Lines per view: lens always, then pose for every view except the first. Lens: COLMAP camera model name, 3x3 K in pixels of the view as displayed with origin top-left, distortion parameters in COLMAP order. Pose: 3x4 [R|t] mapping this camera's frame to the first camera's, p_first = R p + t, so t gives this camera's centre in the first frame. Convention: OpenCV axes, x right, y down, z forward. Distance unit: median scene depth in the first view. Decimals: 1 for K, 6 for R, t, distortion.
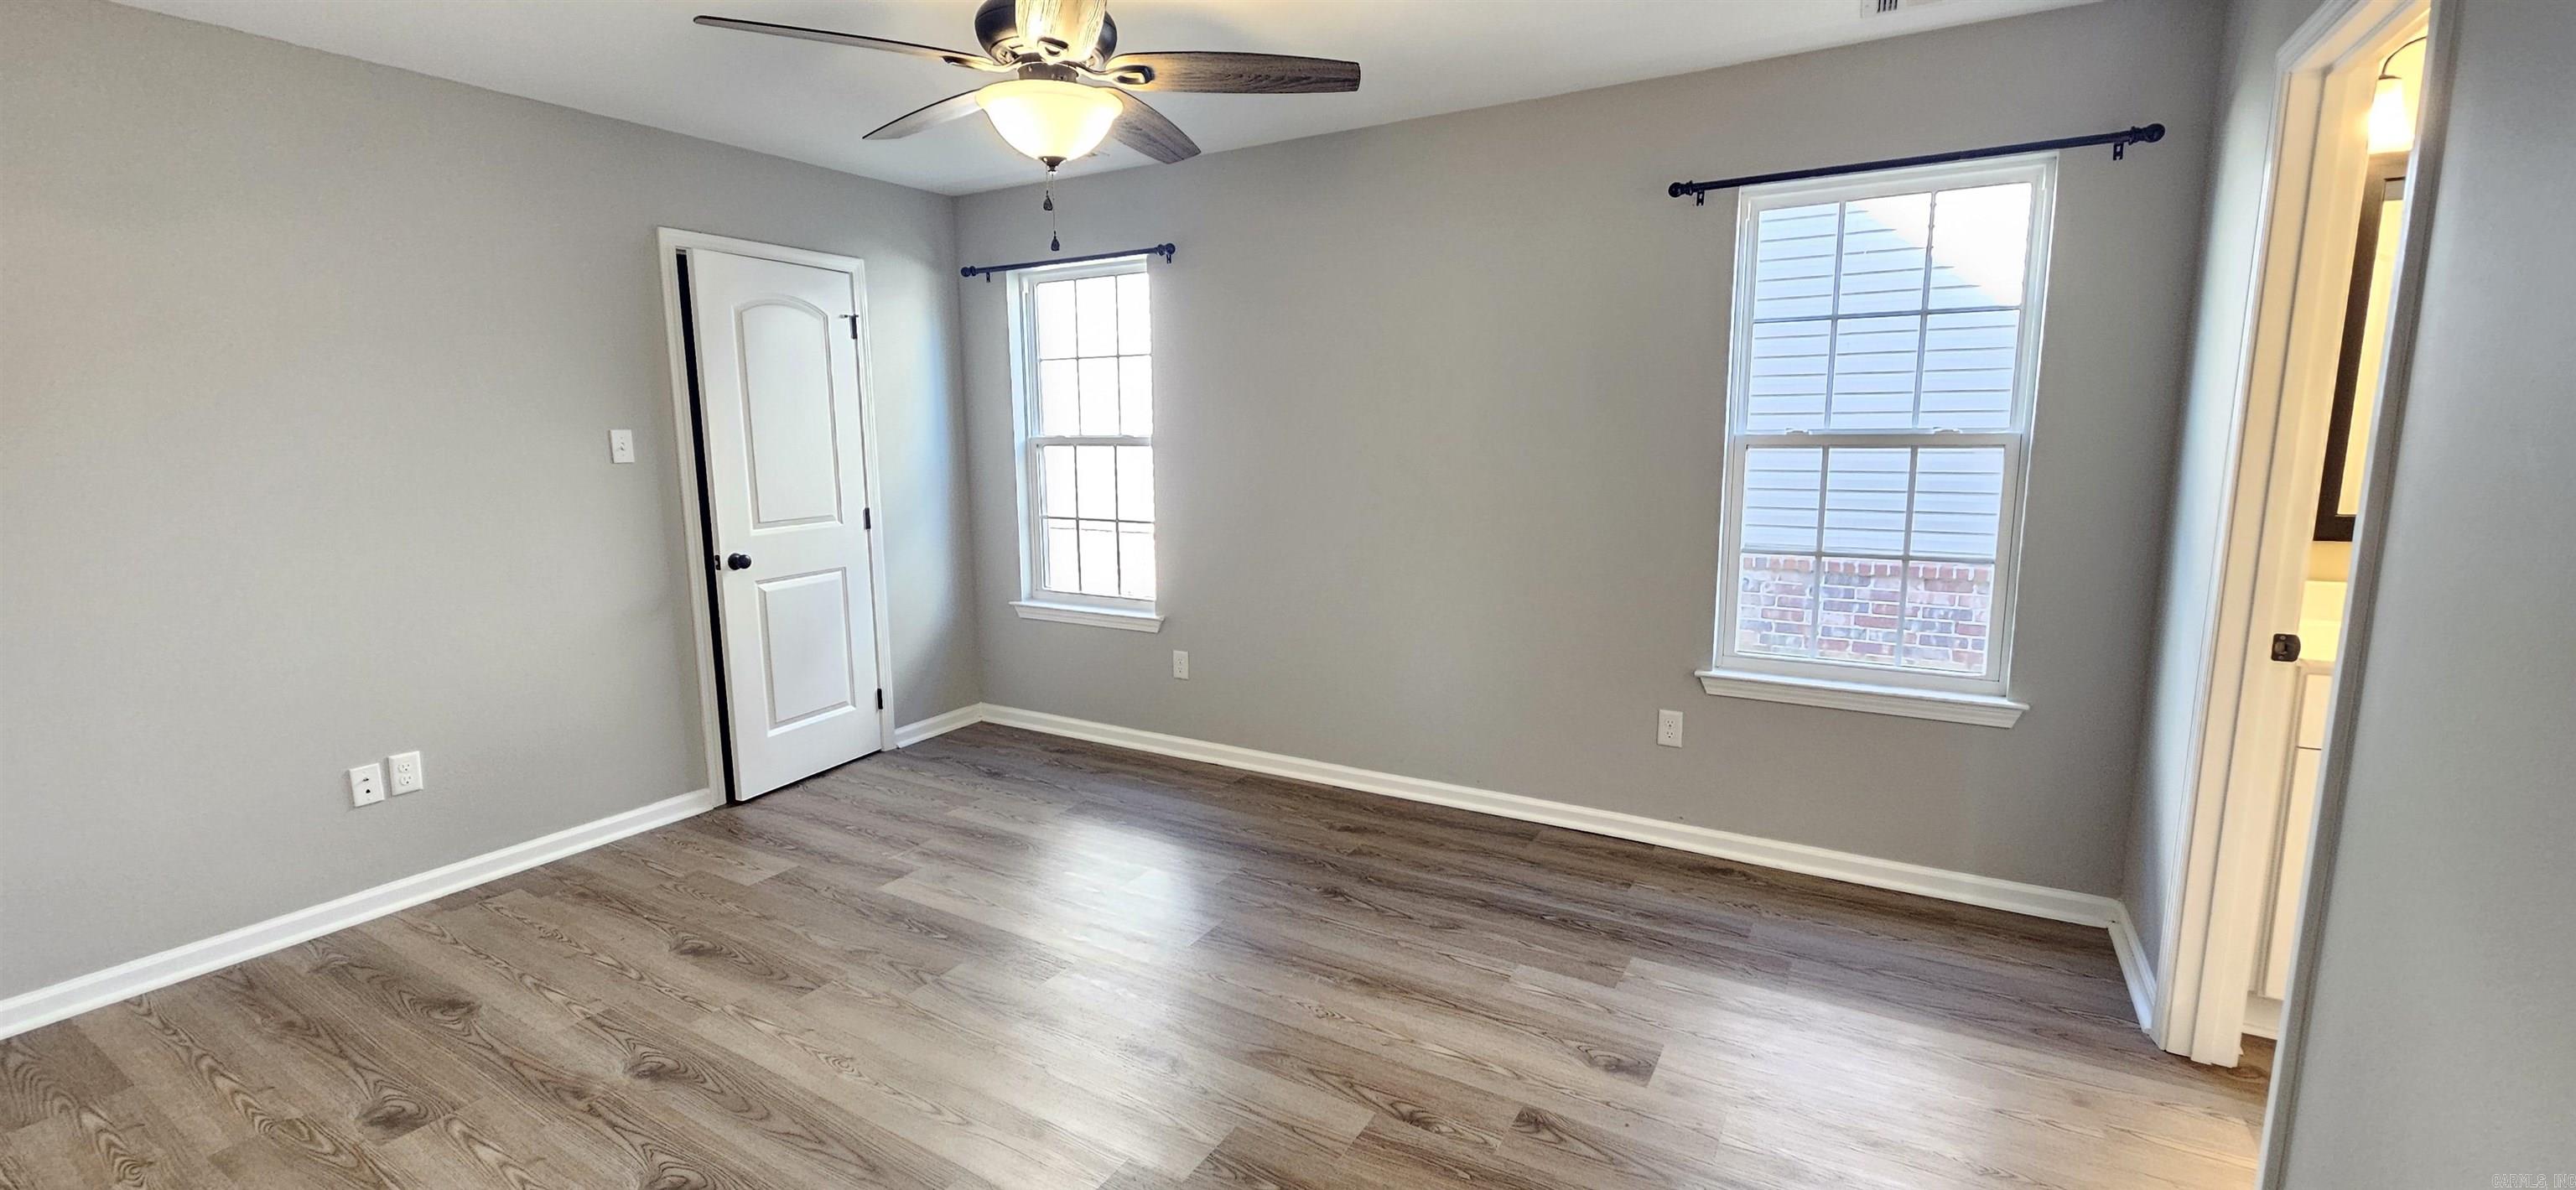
lens RADIAL K [[1056.6, 0, 1281.1], [0, 1056.6, 590.4], [0, 0, 1]] dist [0.001959, -0.000059]
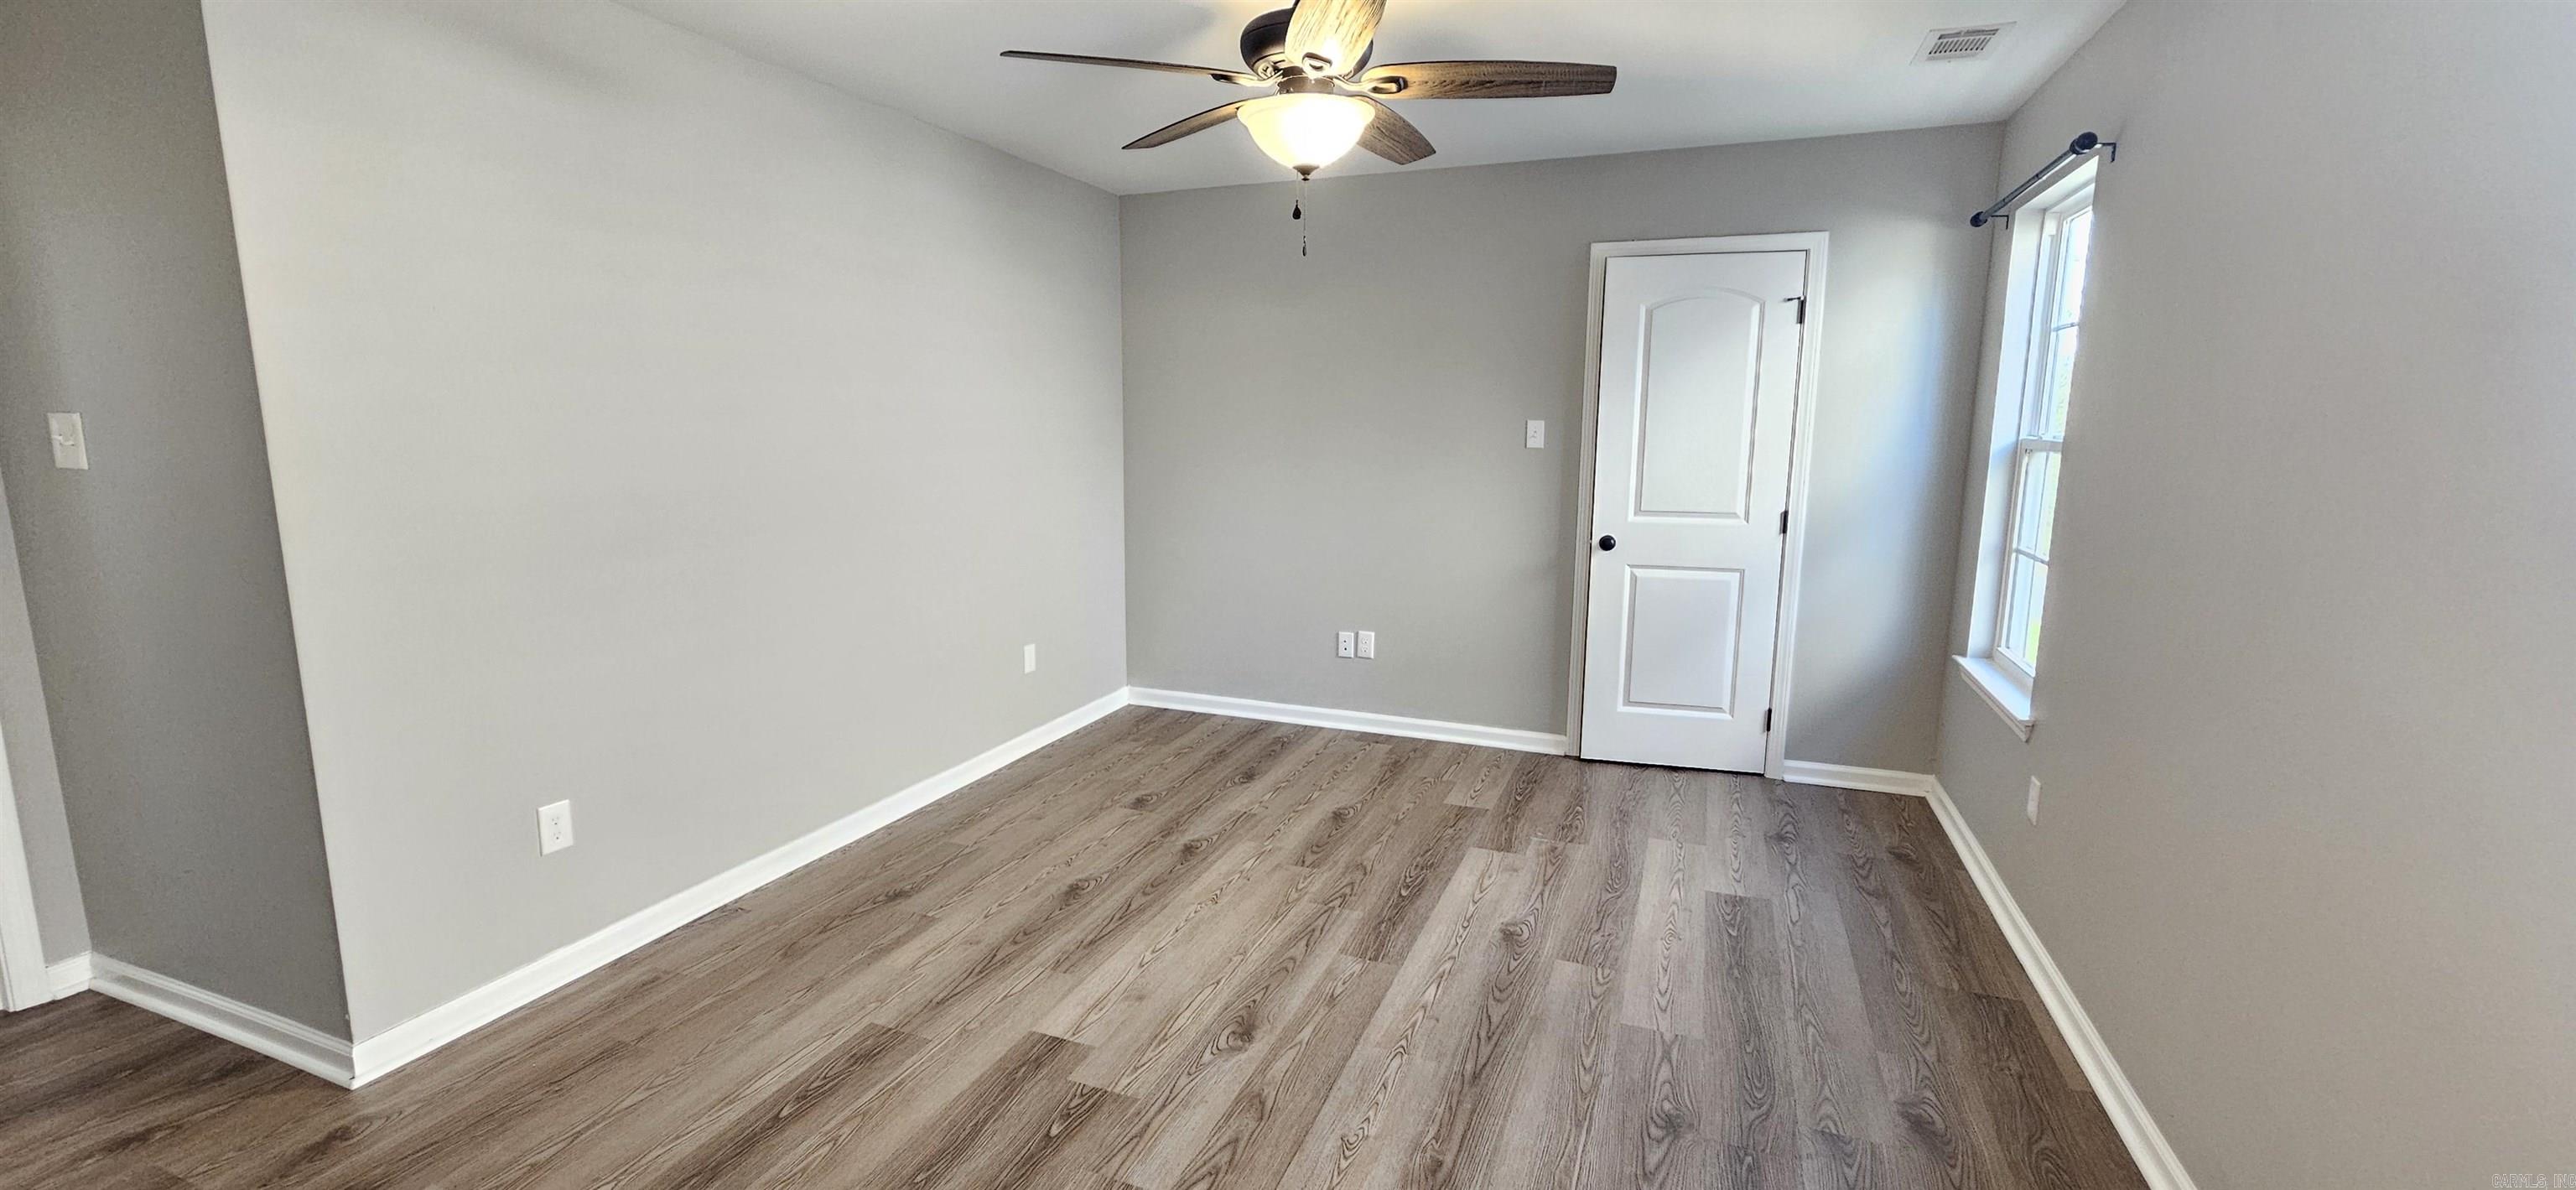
lens RADIAL K [[1056.6, 0, 1281.1], [0, 1056.6, 590.4], [0, 0, 1]] dist [0.001959, -0.000059]
pose [[0.158648, 0.172925, -0.972074, 0.555115], [-0.159431, 0.976109, 0.147623, -0.097230], [0.974378, 0.131558, 0.182427, 0.538312]]
